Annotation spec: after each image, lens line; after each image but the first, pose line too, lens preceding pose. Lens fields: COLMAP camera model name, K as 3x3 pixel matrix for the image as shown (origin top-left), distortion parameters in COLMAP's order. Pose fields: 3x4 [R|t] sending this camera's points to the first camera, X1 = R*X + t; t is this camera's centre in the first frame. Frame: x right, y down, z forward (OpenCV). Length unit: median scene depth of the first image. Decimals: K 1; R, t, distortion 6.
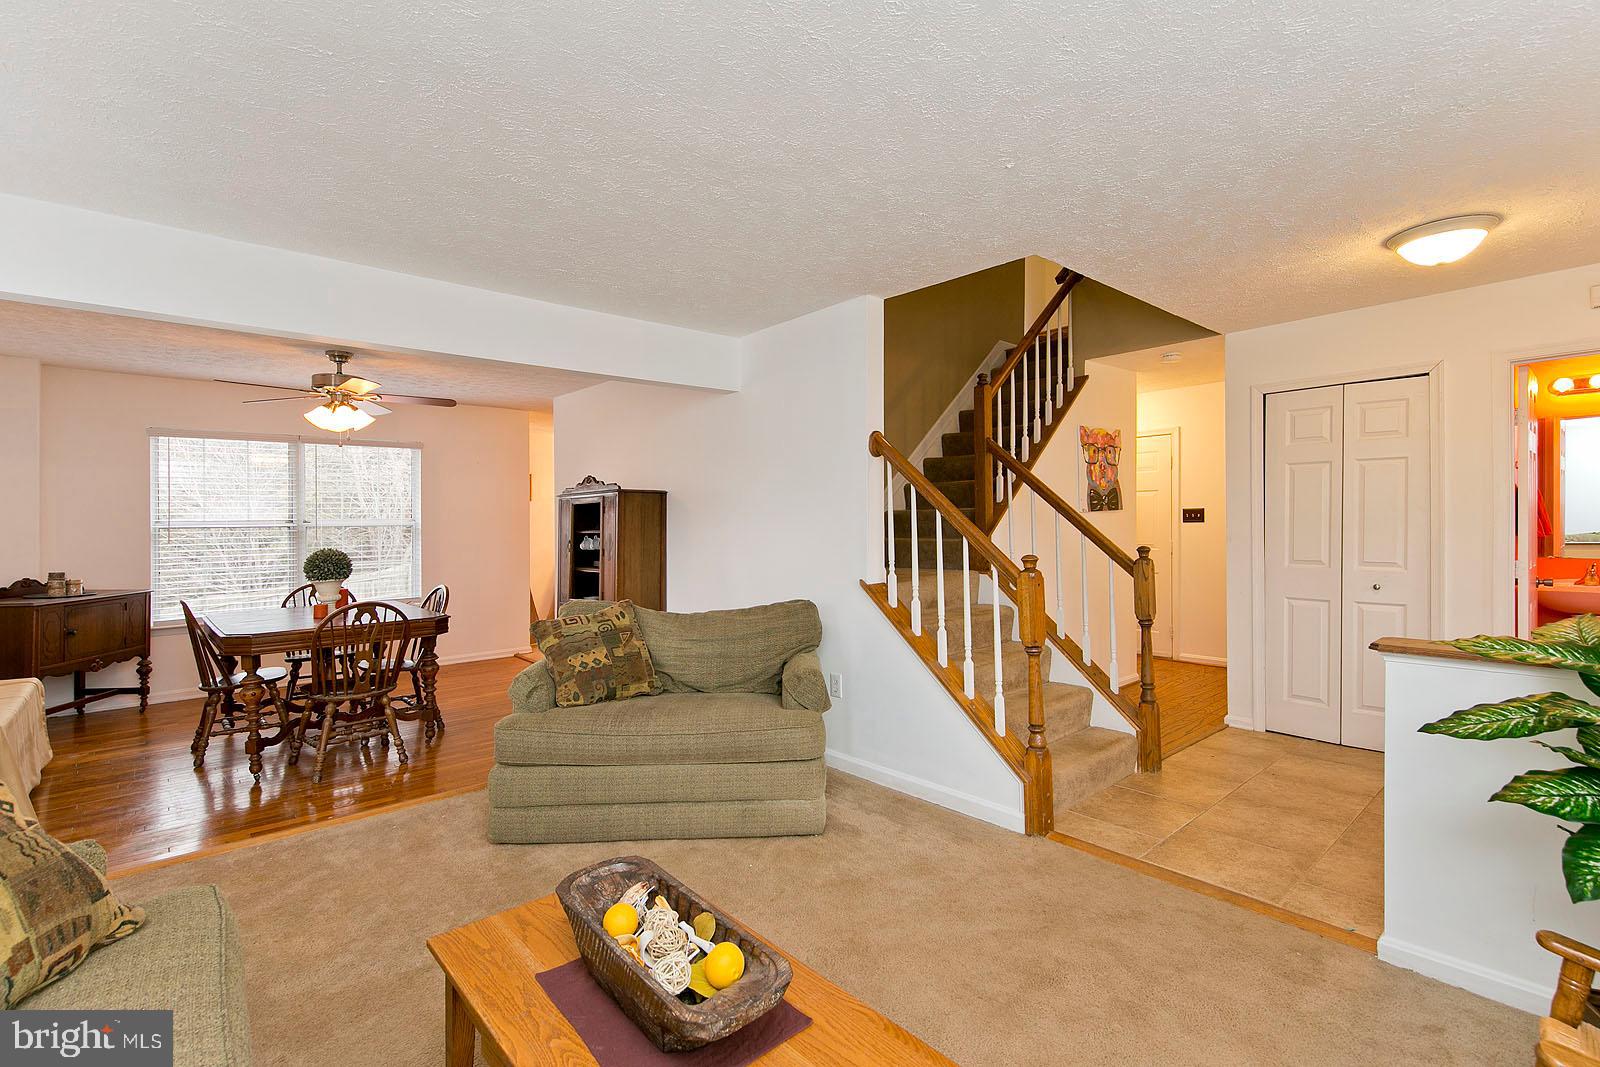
lens RADIAL K [[735.7, 0, 818.6], [0, 735.7, 511.2], [0, 0, 1]] dist [0.002713, -0.000525]
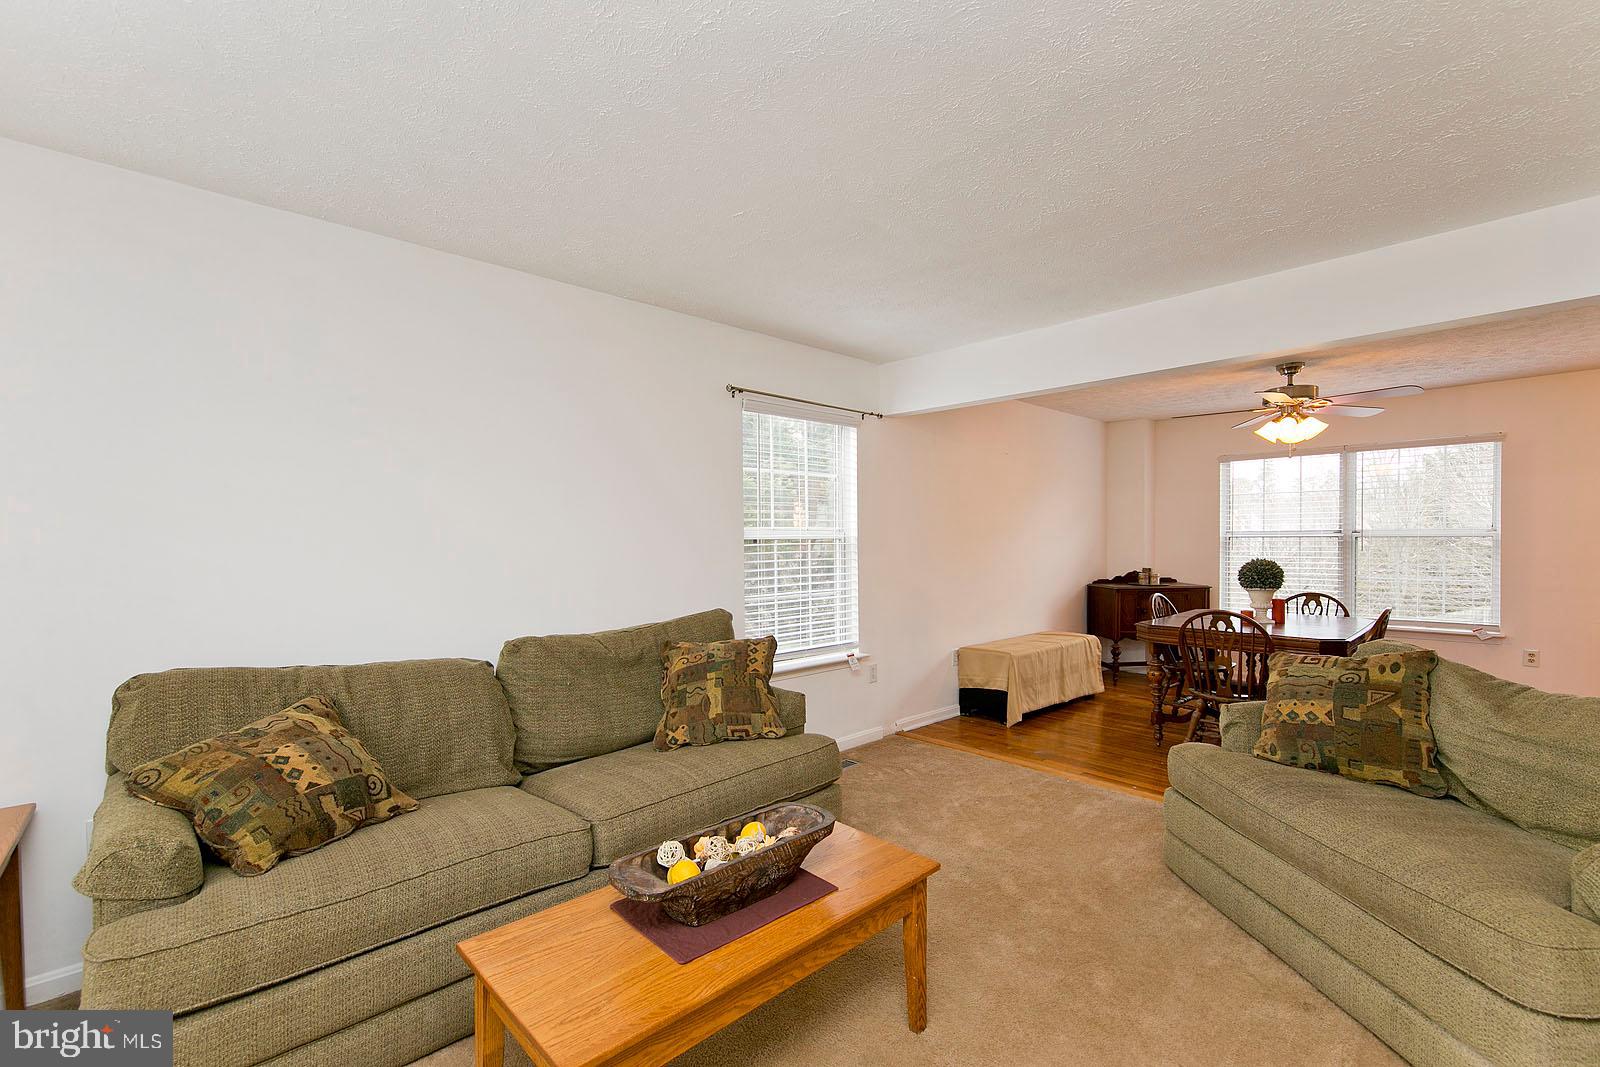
lens RADIAL K [[687.9, 0, 795.4], [0, 687.9, 535.9], [0, 0, 1]] dist [0.007557, -0.000651]
pose [[0.012649, 0.007227, -0.999894, 0.392636], [0.019409, 0.999784, 0.007472, -0.001694], [0.999732, -0.019502, 0.012506, 0.422351]]
